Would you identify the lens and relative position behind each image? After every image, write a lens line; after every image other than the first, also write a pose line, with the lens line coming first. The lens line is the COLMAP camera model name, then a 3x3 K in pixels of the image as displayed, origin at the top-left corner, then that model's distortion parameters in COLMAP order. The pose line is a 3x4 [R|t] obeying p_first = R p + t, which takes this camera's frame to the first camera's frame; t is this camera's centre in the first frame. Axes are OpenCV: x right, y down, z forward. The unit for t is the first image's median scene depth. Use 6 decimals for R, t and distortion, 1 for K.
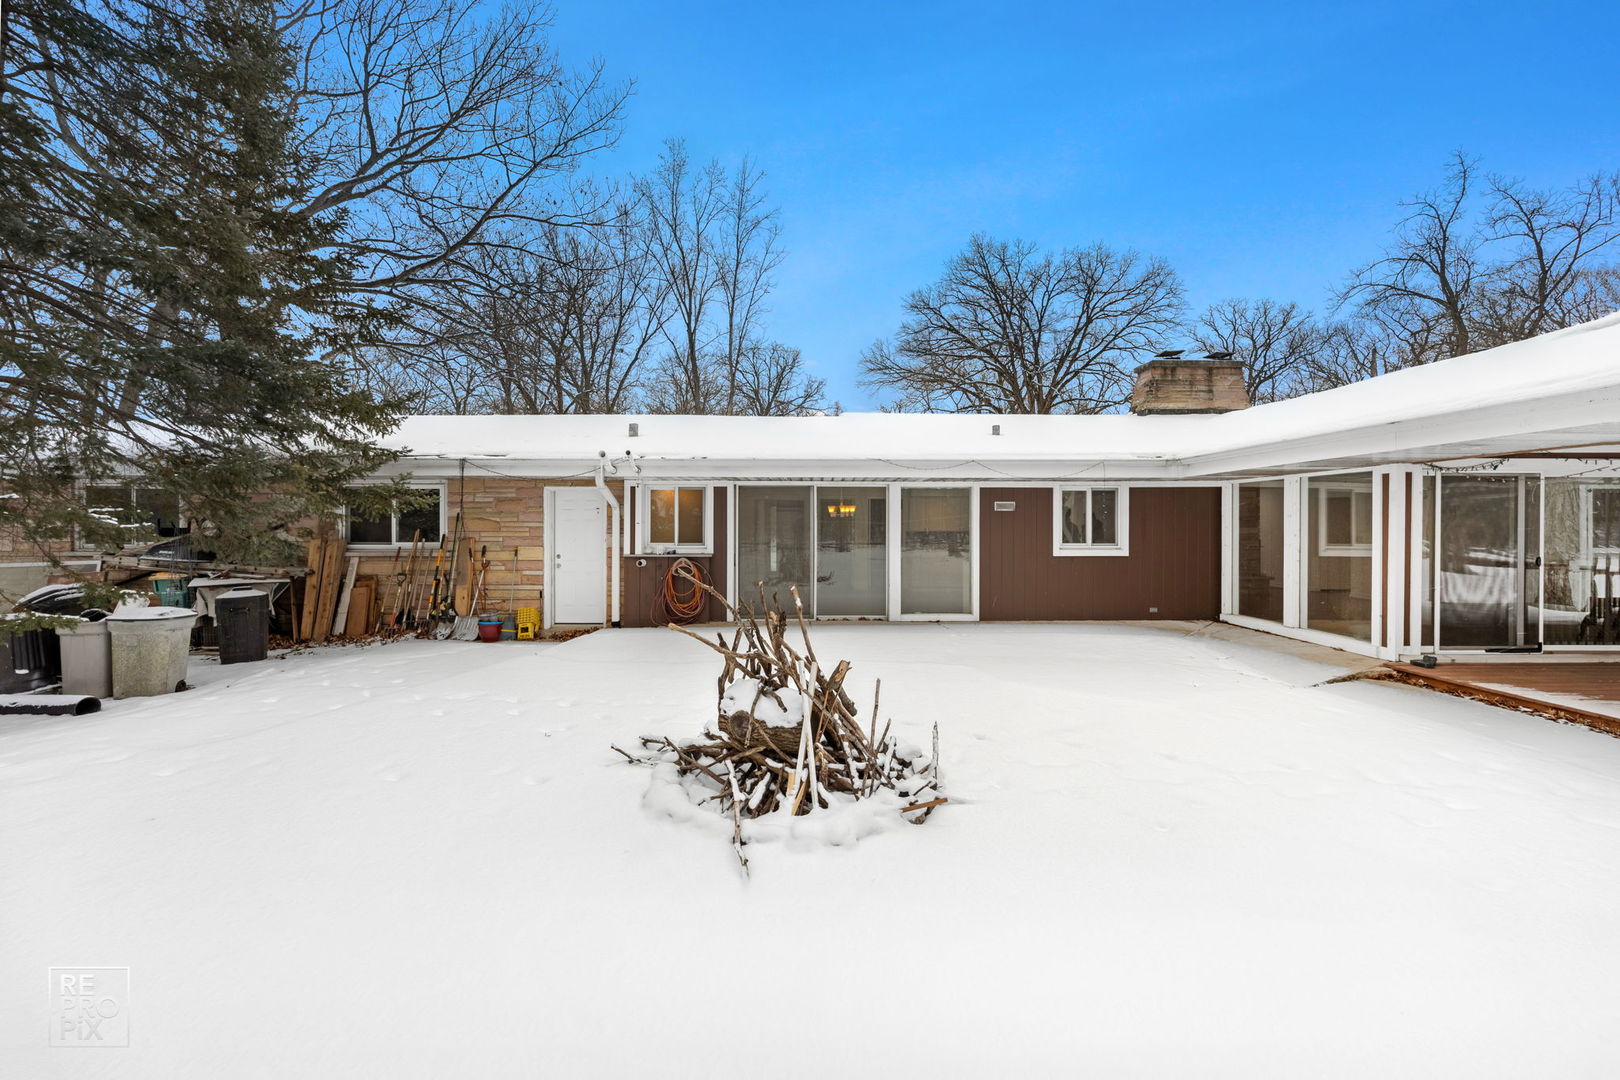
lens RADIAL K [[636.4, 0, 802.8], [0, 636.4, 532.0], [0, 0, 1]] dist [-0.017089, 0.000218]
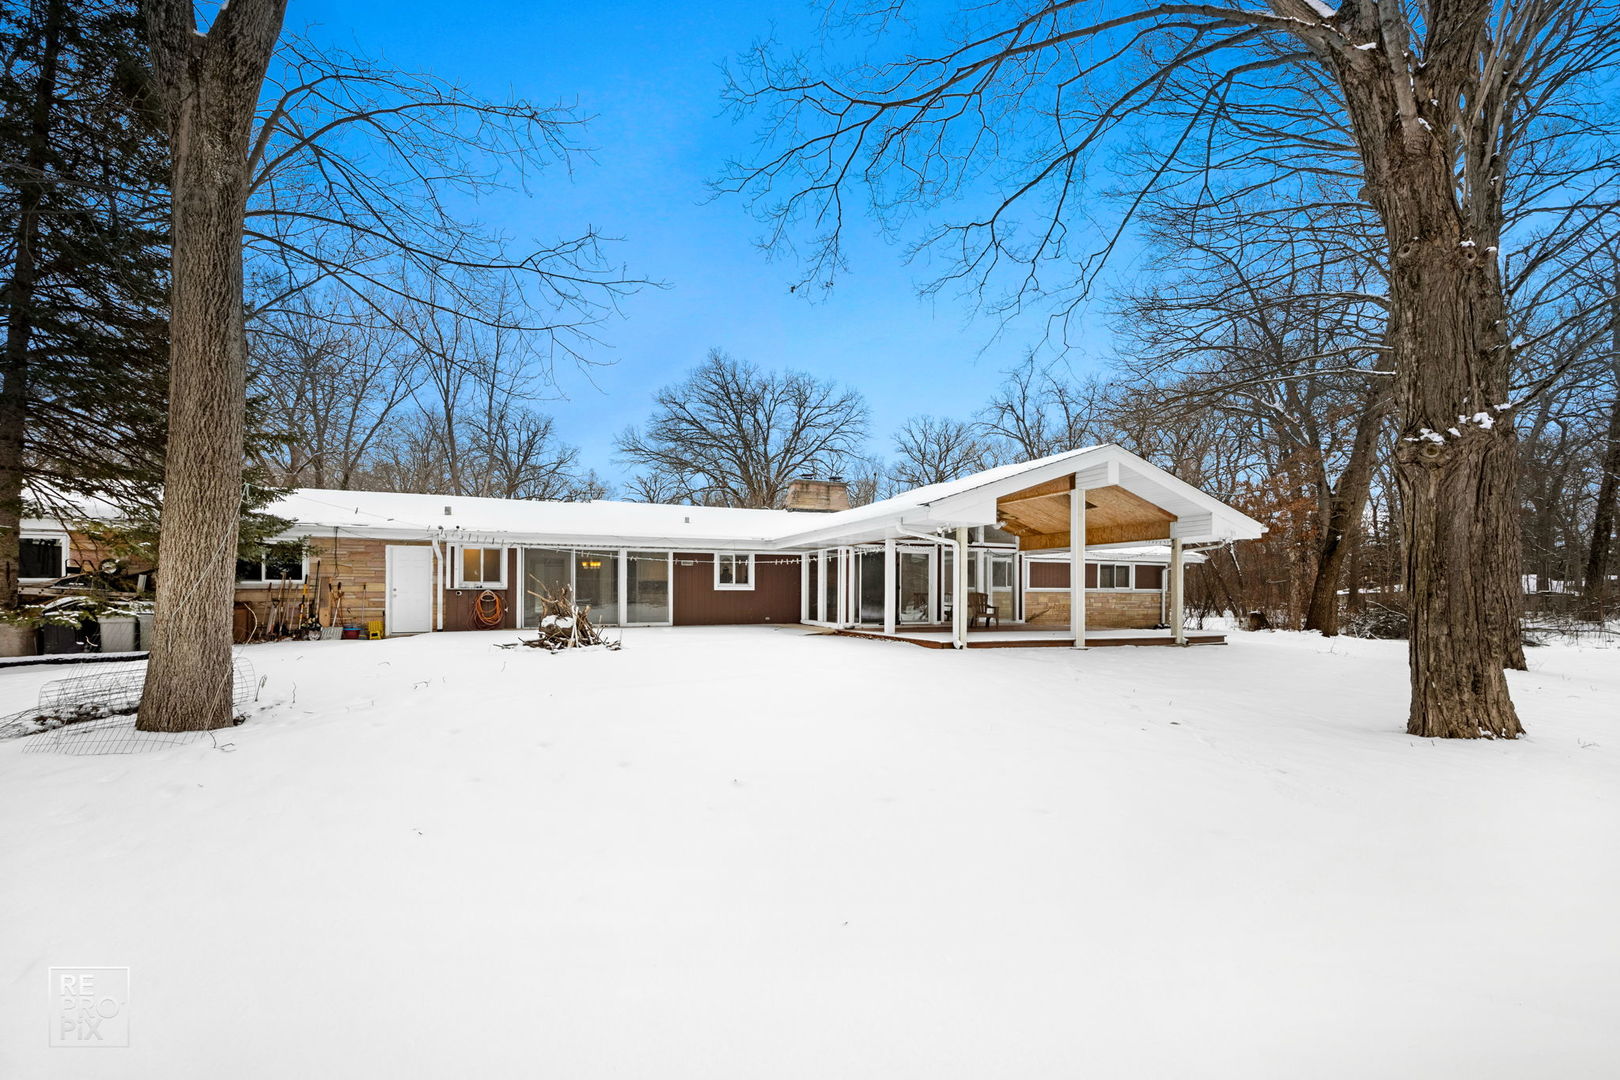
lens RADIAL K [[650.5, 0, 856.5], [0, 650.5, 586.7], [0, 0, 1]] dist [-0.002695, -0.000208]
pose [[0.905499, 0.001872, 0.424343, -0.034950], [0.007765, 0.999750, -0.020980, 0.070818], [-0.424276, 0.022293, 0.905258, -0.899080]]
